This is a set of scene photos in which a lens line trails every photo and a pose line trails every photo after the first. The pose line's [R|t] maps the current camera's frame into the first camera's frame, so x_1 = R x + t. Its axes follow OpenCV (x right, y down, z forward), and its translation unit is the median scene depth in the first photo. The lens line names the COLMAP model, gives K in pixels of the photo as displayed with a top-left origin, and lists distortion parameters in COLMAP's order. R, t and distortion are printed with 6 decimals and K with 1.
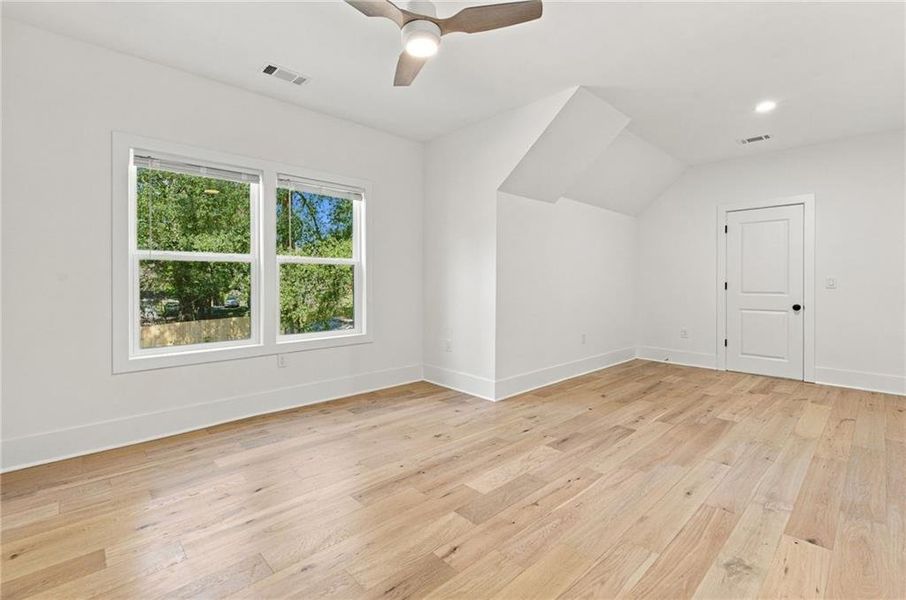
lens RADIAL K [[405.6, 0, 454.4], [0, 405.6, 283.5], [0, 0, 1]] dist [0.001016, 0.000021]
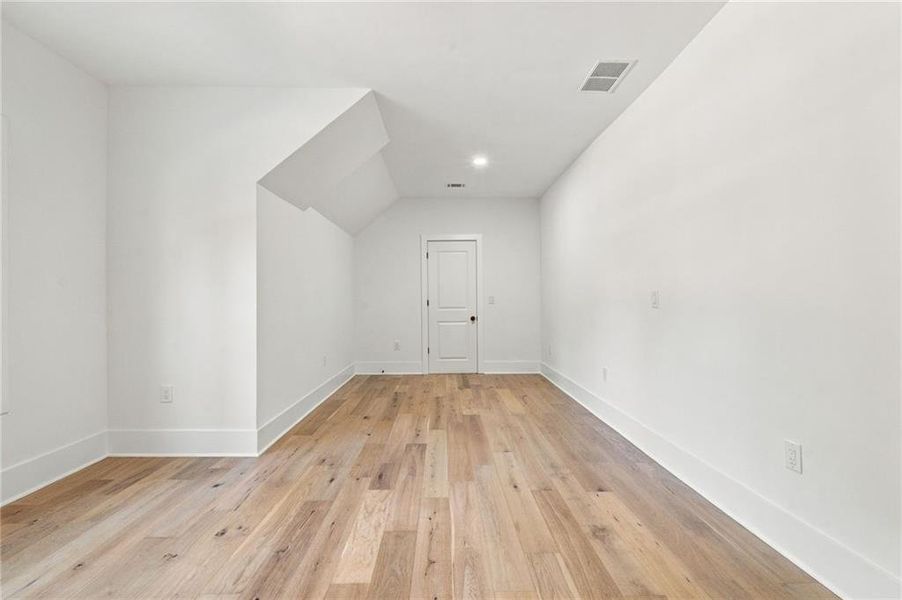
lens RADIAL K [[399.3, 0, 449.3], [0, 399.3, 295.9], [0, 0, 1]] dist [0.000398, 0.000167]
pose [[0.679637, 0.002524, 0.733545, -0.251077], [0.009186, 0.999886, -0.011951, -0.000255], [-0.733491, 0.014860, 0.679536, 0.261106]]
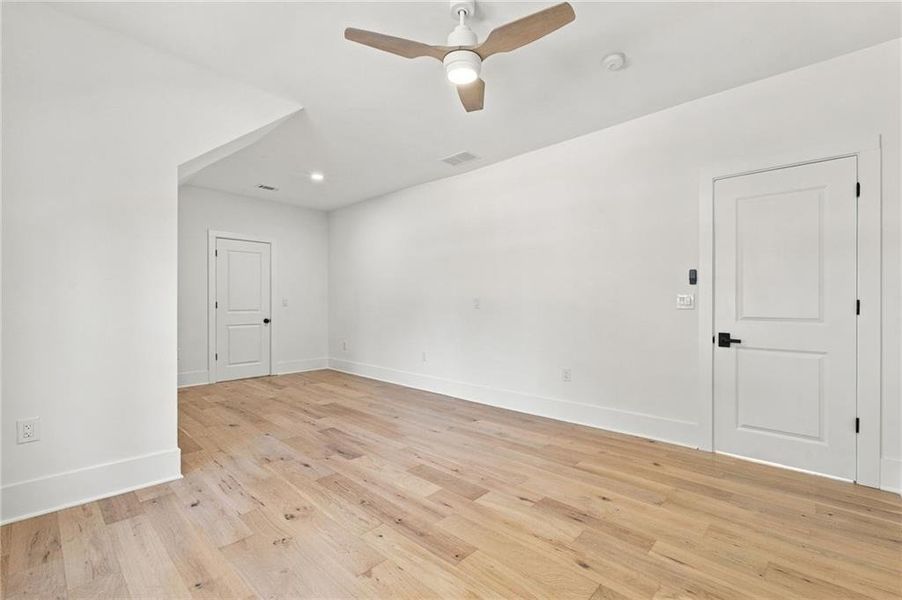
lens RADIAL K [[390.1, 0, 453.9], [0, 390.1, 299.7], [0, 0, 1]] dist [-0.002341, -0.000469]
pose [[-0.054661, 0.006525, 0.998484, -0.698401], [0.001337, 0.999978, -0.006462, -0.002220], [-0.998504, 0.000982, -0.054669, 0.701737]]
